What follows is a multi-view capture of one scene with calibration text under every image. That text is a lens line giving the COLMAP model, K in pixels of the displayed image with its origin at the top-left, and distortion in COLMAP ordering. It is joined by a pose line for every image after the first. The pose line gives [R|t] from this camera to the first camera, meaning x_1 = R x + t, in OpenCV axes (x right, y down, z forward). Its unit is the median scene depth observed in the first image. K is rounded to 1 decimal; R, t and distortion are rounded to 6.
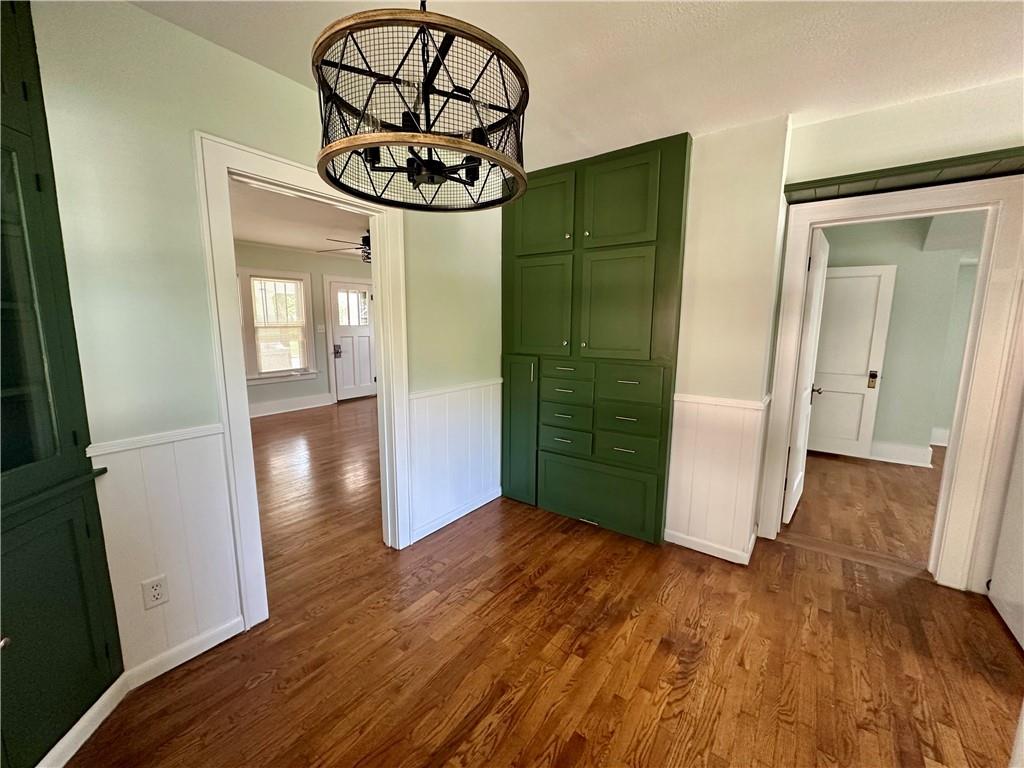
lens RADIAL K [[408.2, 0, 510.7], [0, 408.2, 383.0], [0, 0, 1]] dist [-0.004473, 0.000611]
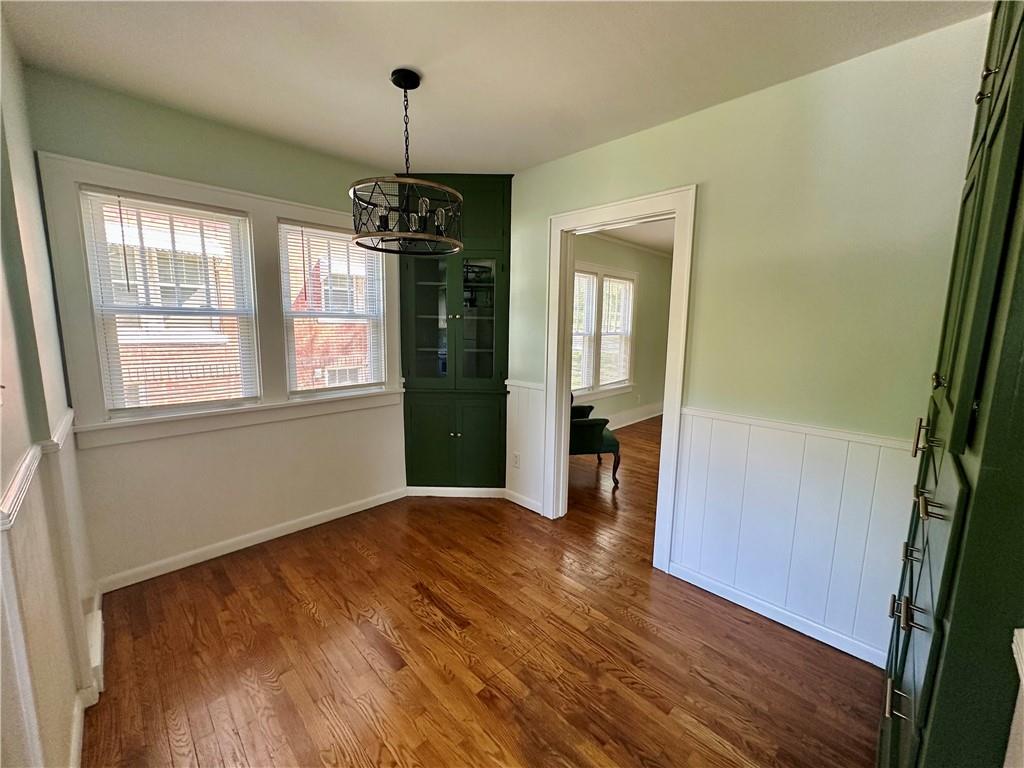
lens RADIAL K [[408.2, 0, 510.7], [0, 408.2, 383.0], [0, 0, 1]] dist [-0.004473, 0.000611]
pose [[-0.148268, 0.129972, -0.980369, 1.018028], [-0.160228, 0.975071, 0.153502, -0.153190], [0.975881, 0.179842, -0.123747, 1.124928]]
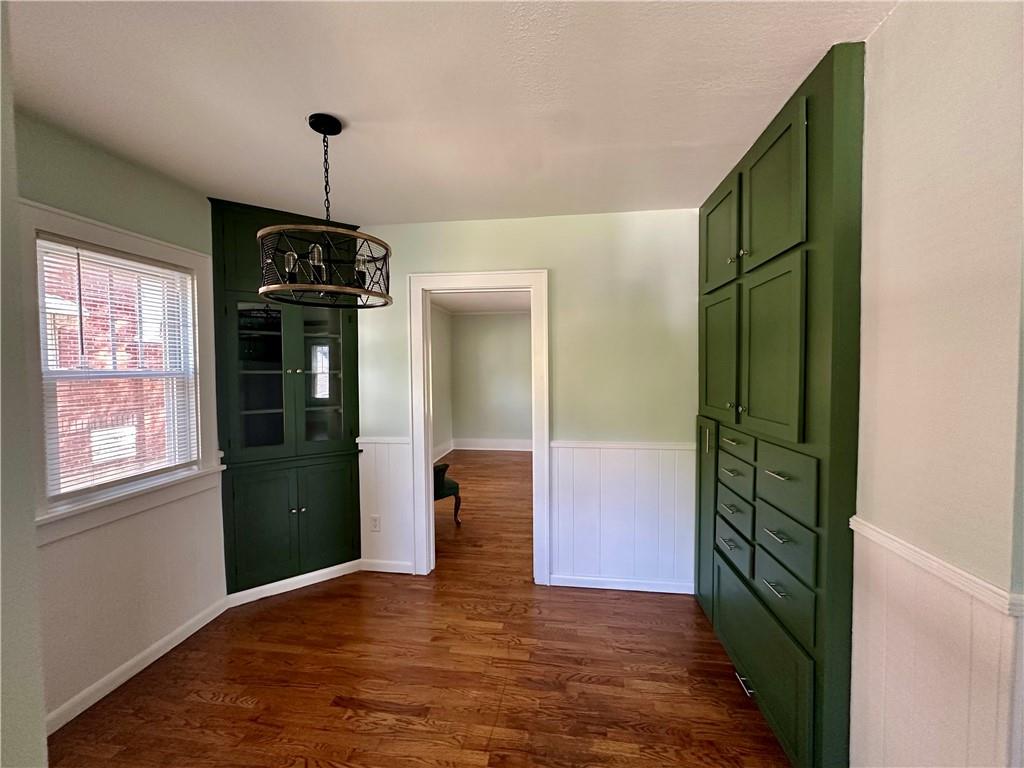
lens RADIAL K [[408.2, 0, 510.7], [0, 408.2, 383.0], [0, 0, 1]] dist [-0.004473, 0.000611]
pose [[0.479226, 0.019528, -0.877474, 1.004217], [-0.117894, 0.992125, -0.042308, -0.108060], [0.869738, 0.123724, 0.477754, 0.558084]]
